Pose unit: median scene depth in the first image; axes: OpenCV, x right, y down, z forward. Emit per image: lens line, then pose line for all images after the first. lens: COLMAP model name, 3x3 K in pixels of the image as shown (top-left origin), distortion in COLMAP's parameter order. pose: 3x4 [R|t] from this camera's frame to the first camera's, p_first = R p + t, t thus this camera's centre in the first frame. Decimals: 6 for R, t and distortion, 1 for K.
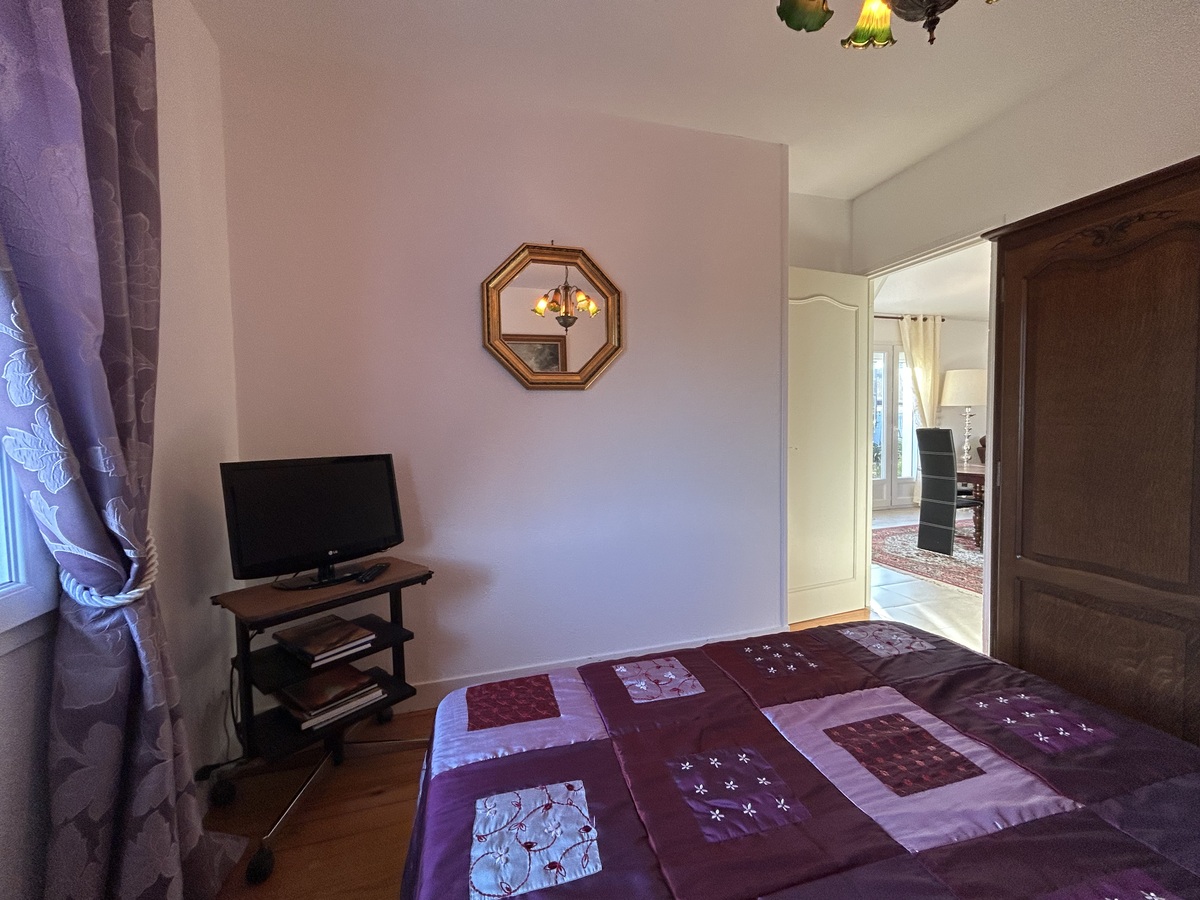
lens RADIAL K [[491.2, 0, 597.9], [0, 491.2, 448.7], [0, 0, 1]] dist [-0.000522, -0.000135]
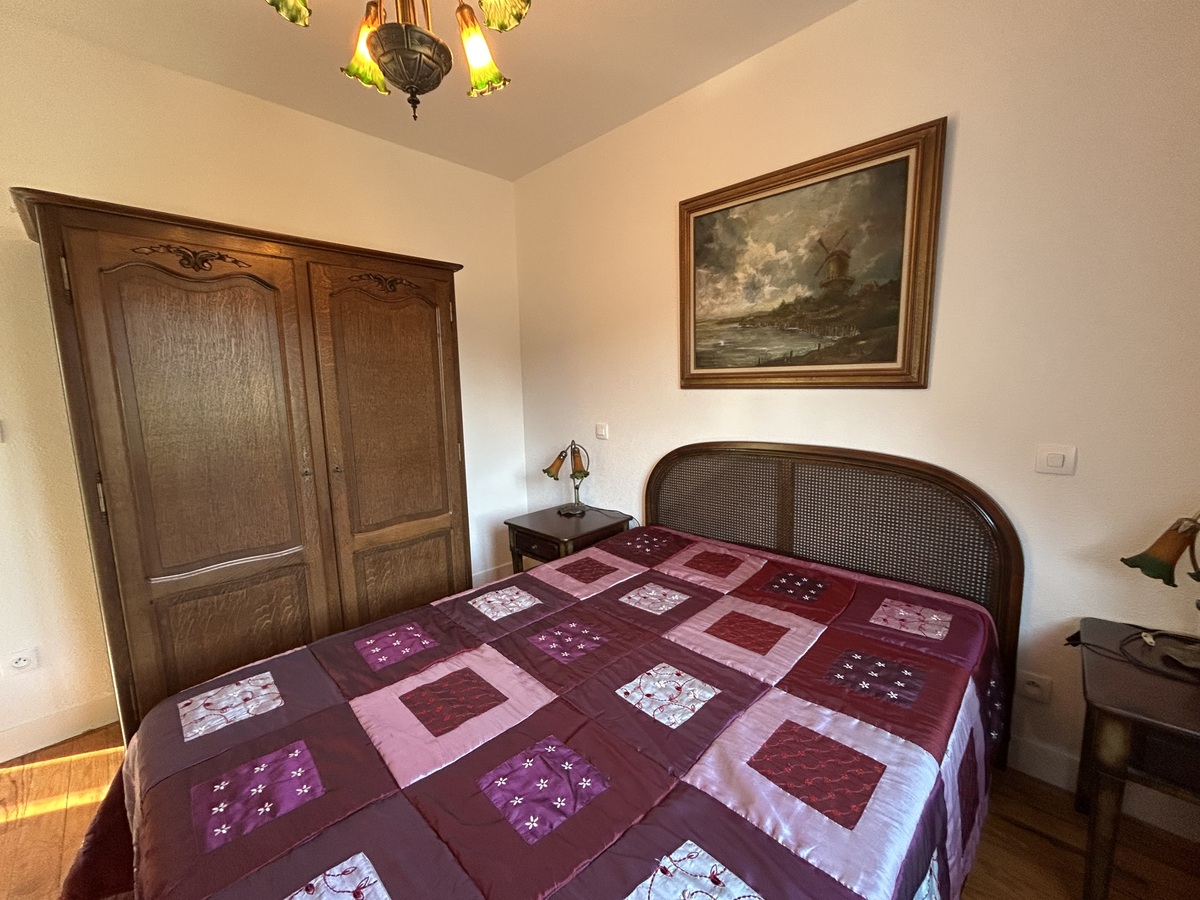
lens RADIAL K [[491.2, 0, 597.9], [0, 491.2, 448.7], [0, 0, 1]] dist [-0.000522, -0.000135]
pose [[-0.489610, -0.085612, 0.867729, -0.641568], [0.076937, 0.987045, 0.140795, -0.169824], [-0.868541, 0.135695, -0.476680, 1.292978]]
